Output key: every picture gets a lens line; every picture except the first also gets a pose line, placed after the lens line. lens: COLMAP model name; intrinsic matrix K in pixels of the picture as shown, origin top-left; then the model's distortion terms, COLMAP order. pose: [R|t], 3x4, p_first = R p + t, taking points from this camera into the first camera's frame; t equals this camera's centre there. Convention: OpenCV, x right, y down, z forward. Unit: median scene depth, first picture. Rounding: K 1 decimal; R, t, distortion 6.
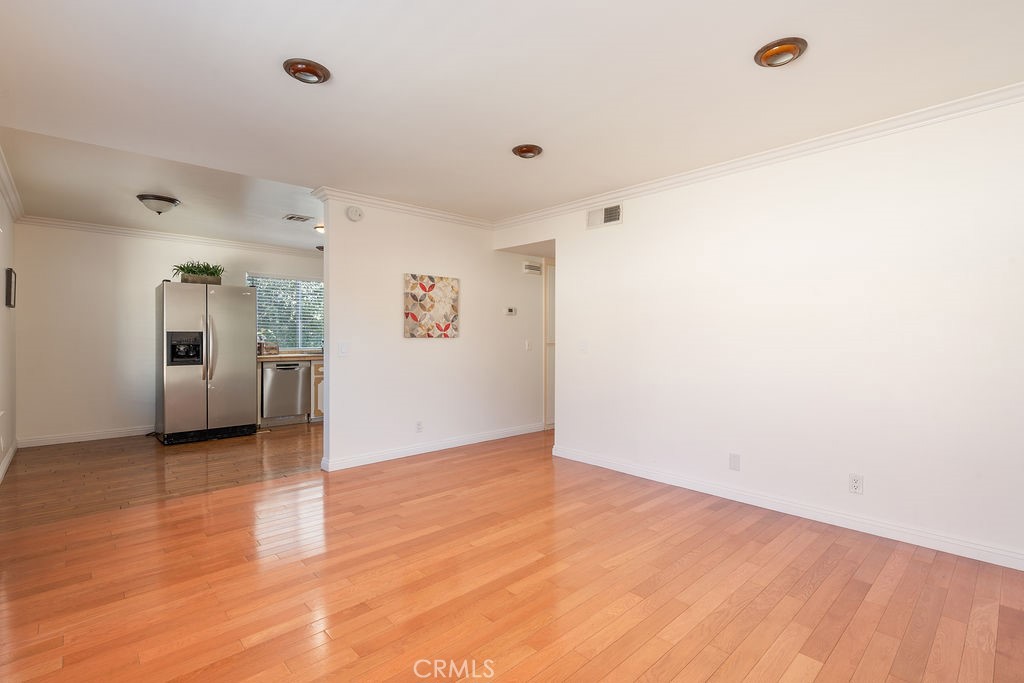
lens RADIAL K [[467.4, 0, 513.9], [0, 467.4, 338.5], [0, 0, 1]] dist [0.002986, 0.000840]
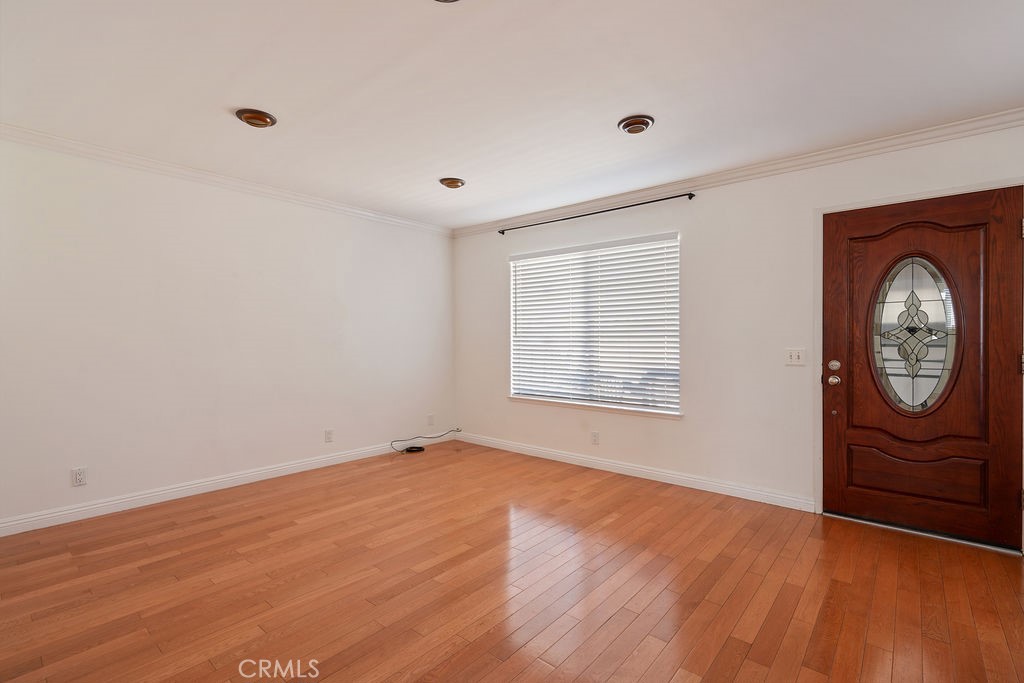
lens RADIAL K [[467.4, 0, 508.4], [0, 467.4, 342.5], [0, 0, 1]] dist [0.002986, 0.000840]
pose [[-0.994726, 0.004430, -0.102477, 0.009875], [0.002986, 0.999894, 0.014241, -0.010276], [0.102529, 0.013860, -0.994633, 1.605261]]
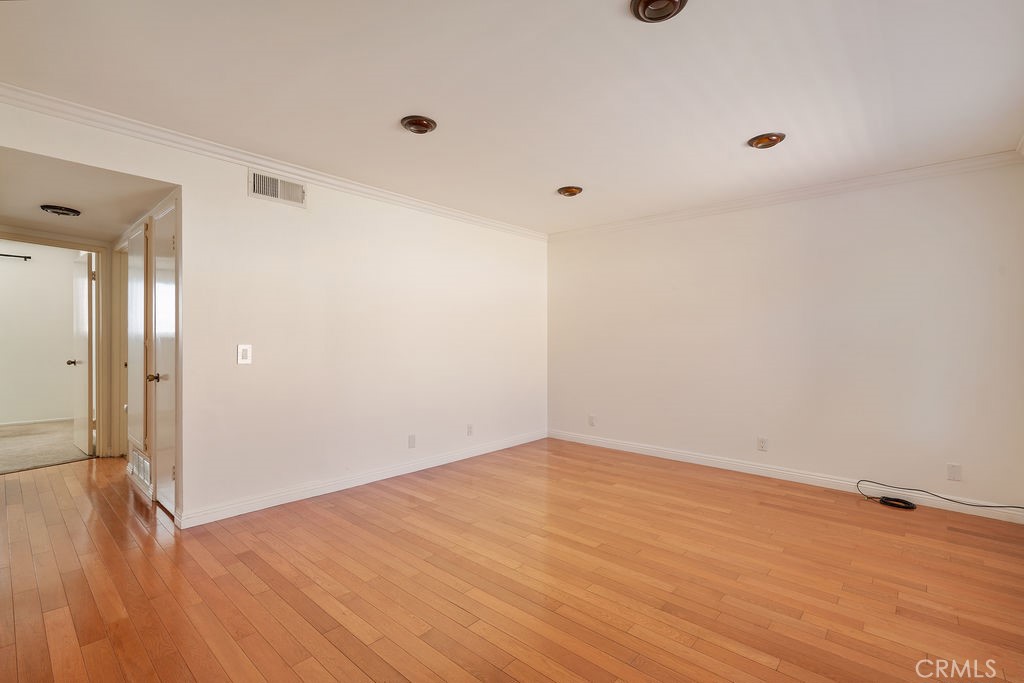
lens RADIAL K [[467.4, 0, 509.2], [0, 467.4, 343.8], [0, 0, 1]] dist [0.002986, 0.000840]
pose [[-0.088887, -0.004608, 0.996031, -0.869522], [-0.002261, 0.999988, 0.004424, 0.003209], [-0.996039, -0.001859, -0.088896, 0.963989]]
